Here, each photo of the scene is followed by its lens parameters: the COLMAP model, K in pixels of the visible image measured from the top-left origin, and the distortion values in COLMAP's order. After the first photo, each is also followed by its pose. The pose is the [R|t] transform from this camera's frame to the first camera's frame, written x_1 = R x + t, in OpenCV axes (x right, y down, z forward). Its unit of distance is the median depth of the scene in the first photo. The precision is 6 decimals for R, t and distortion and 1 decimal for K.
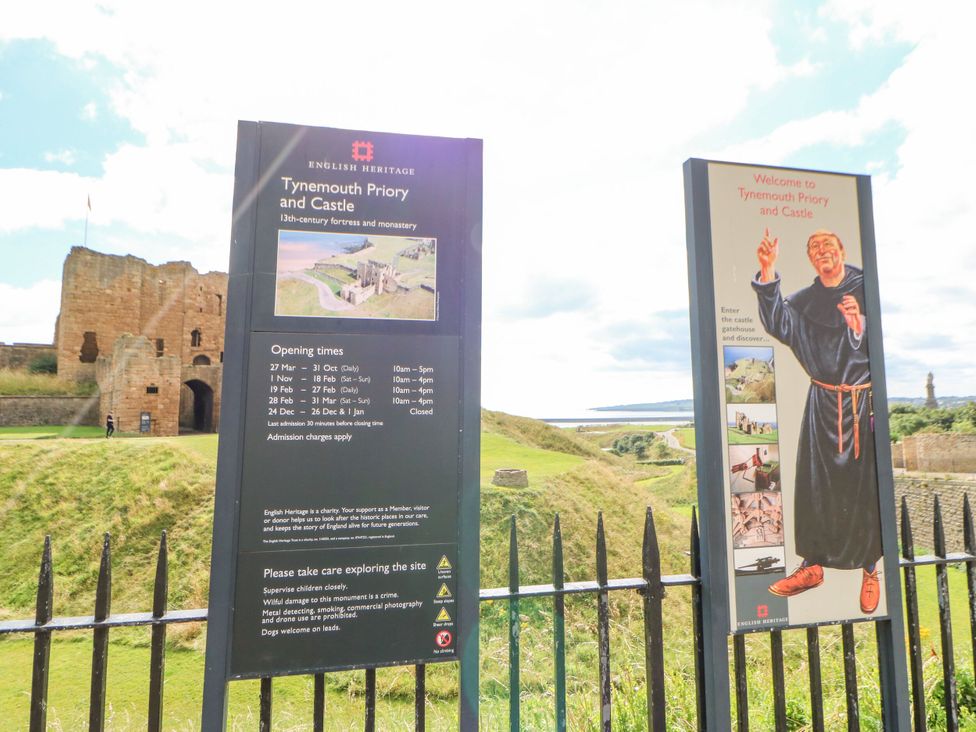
lens RADIAL K [[579.7, 0, 503.6], [0, 579.7, 353.1], [0, 0, 1]] dist [0.000517, -0.003228]
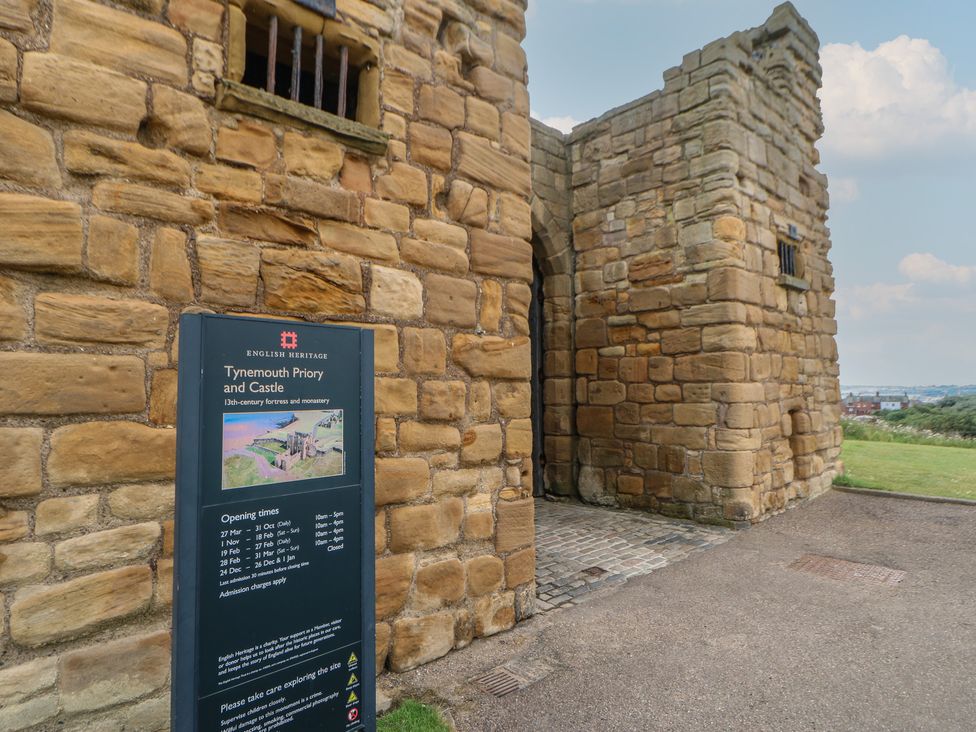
lens RADIAL K [[579.7, 0, 503.6], [0, 579.7, 353.1], [0, 0, 1]] dist [0.000517, -0.003228]
pose [[0.999940, 0.010816, 0.001947, -0.471451], [-0.010860, 0.999650, 0.024129, 0.080661], [-0.001685, -0.024149, 0.999707, 0.748565]]
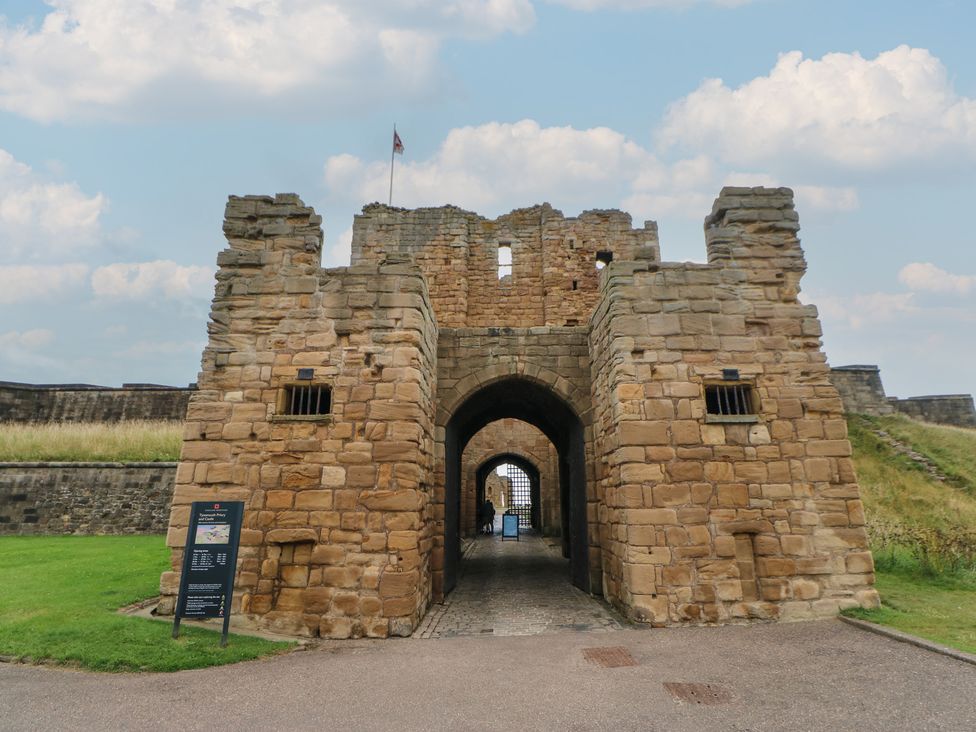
lens RADIAL K [[513.7, 0, 491.2], [0, 513.7, 351.5], [0, 0, 1]] dist [0.005568, -0.014643]
pose [[0.733141, -0.181729, -0.655346, -0.342591], [0.056609, 0.976599, -0.207484, 0.073554], [0.677716, 0.115017, 0.726272, 0.733605]]
